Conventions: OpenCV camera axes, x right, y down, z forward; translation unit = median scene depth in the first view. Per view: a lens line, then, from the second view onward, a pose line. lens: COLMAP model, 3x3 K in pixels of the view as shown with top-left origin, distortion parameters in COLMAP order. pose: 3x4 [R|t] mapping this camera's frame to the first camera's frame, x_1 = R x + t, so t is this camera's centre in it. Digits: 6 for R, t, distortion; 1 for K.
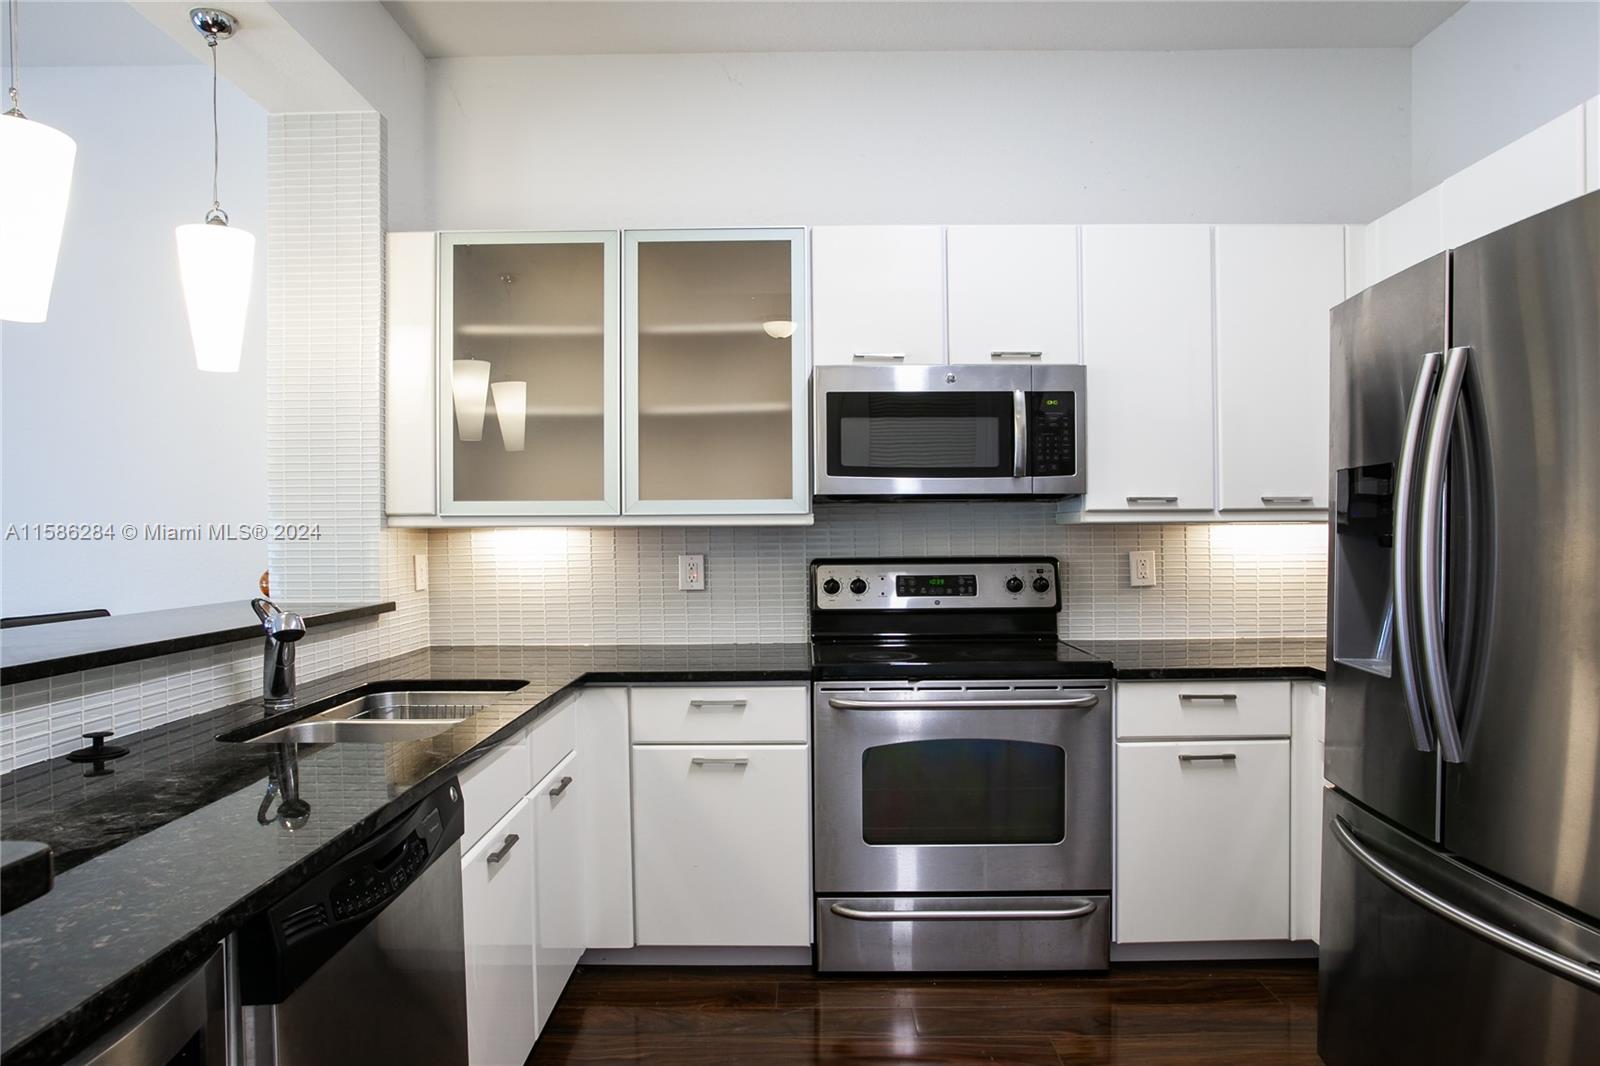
lens RADIAL K [[951.7, 0, 799.3], [0, 951.7, 509.4], [0, 0, 1]] dist [0.000810, 0.000421]
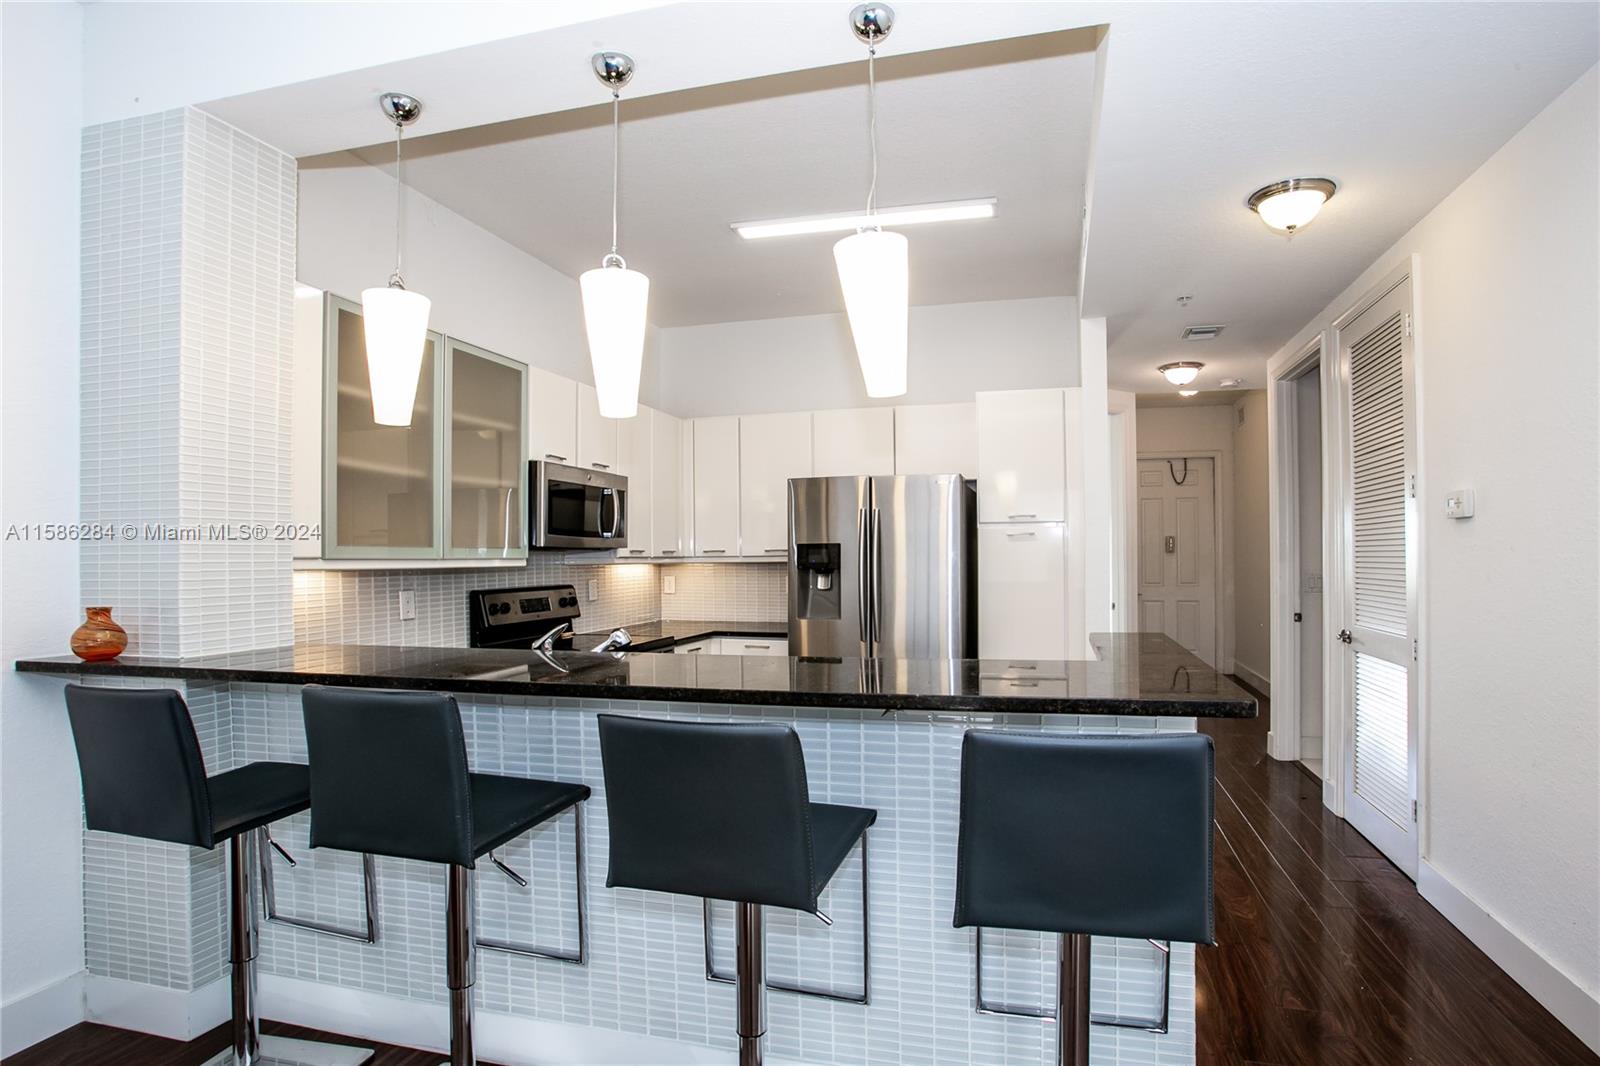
lens RADIAL K [[862.7, 0, 800.0], [0, 862.7, 533.0], [0, 0, 1]] dist [0.000258, -0.000005]
pose [[0.263491, 0.029390, 0.964214, -1.112315], [0.002523, 0.999511, -0.031155, 0.007735], [-0.964659, 0.010642, 0.263288, 0.237061]]
